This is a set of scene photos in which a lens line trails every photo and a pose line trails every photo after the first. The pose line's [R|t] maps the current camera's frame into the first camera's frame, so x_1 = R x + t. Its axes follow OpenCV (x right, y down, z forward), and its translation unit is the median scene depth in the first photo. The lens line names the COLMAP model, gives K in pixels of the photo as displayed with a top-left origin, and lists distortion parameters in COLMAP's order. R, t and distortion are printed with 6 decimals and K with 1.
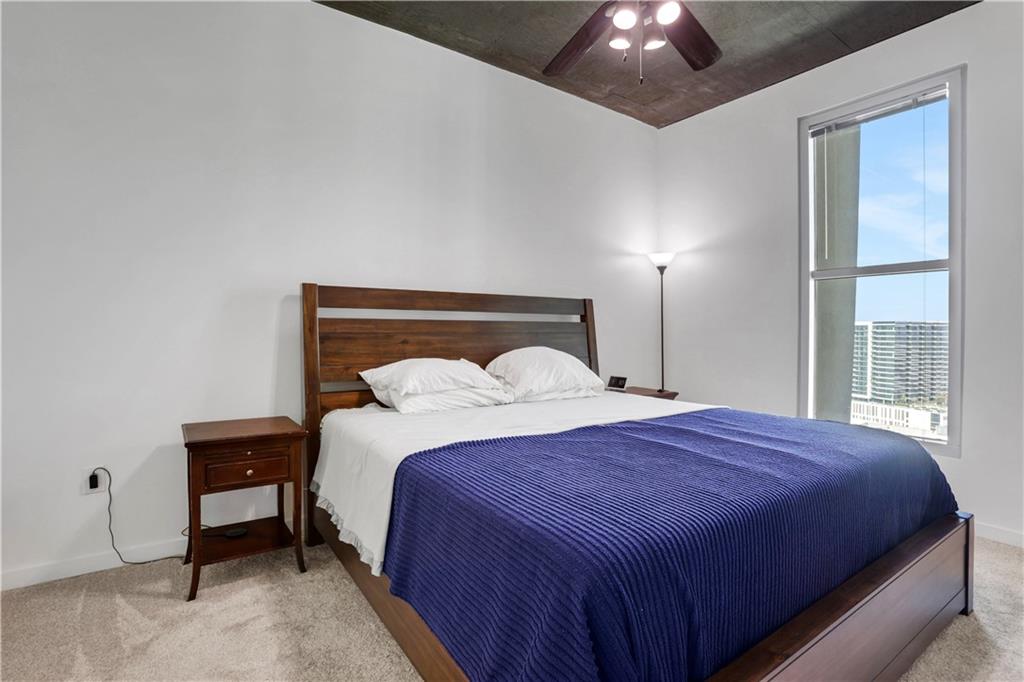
lens RADIAL K [[479.8, 0, 510.8], [0, 479.8, 330.7], [0, 0, 1]] dist [-0.053195, 0.023802]
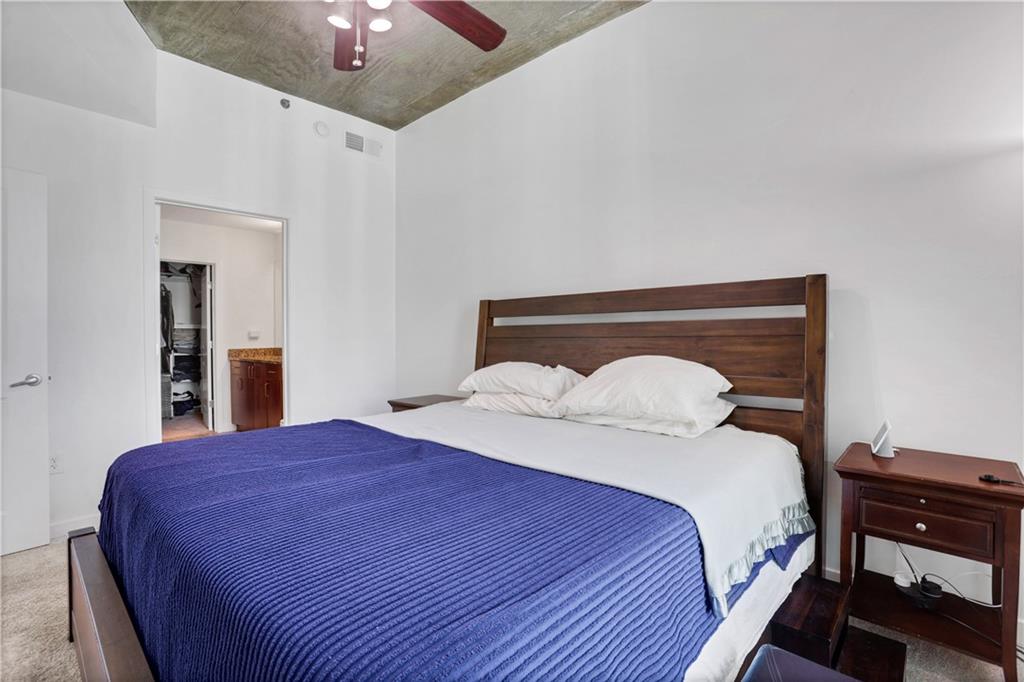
lens RADIAL K [[479.8, 0, 510.8], [0, 479.8, 330.7], [0, 0, 1]] dist [-0.053195, 0.023802]
pose [[0.216654, -0.013805, -0.976151, 0.876014], [0.005756, 0.999901, -0.012864, 0.002658], [0.976231, -0.002831, 0.216712, 0.779565]]
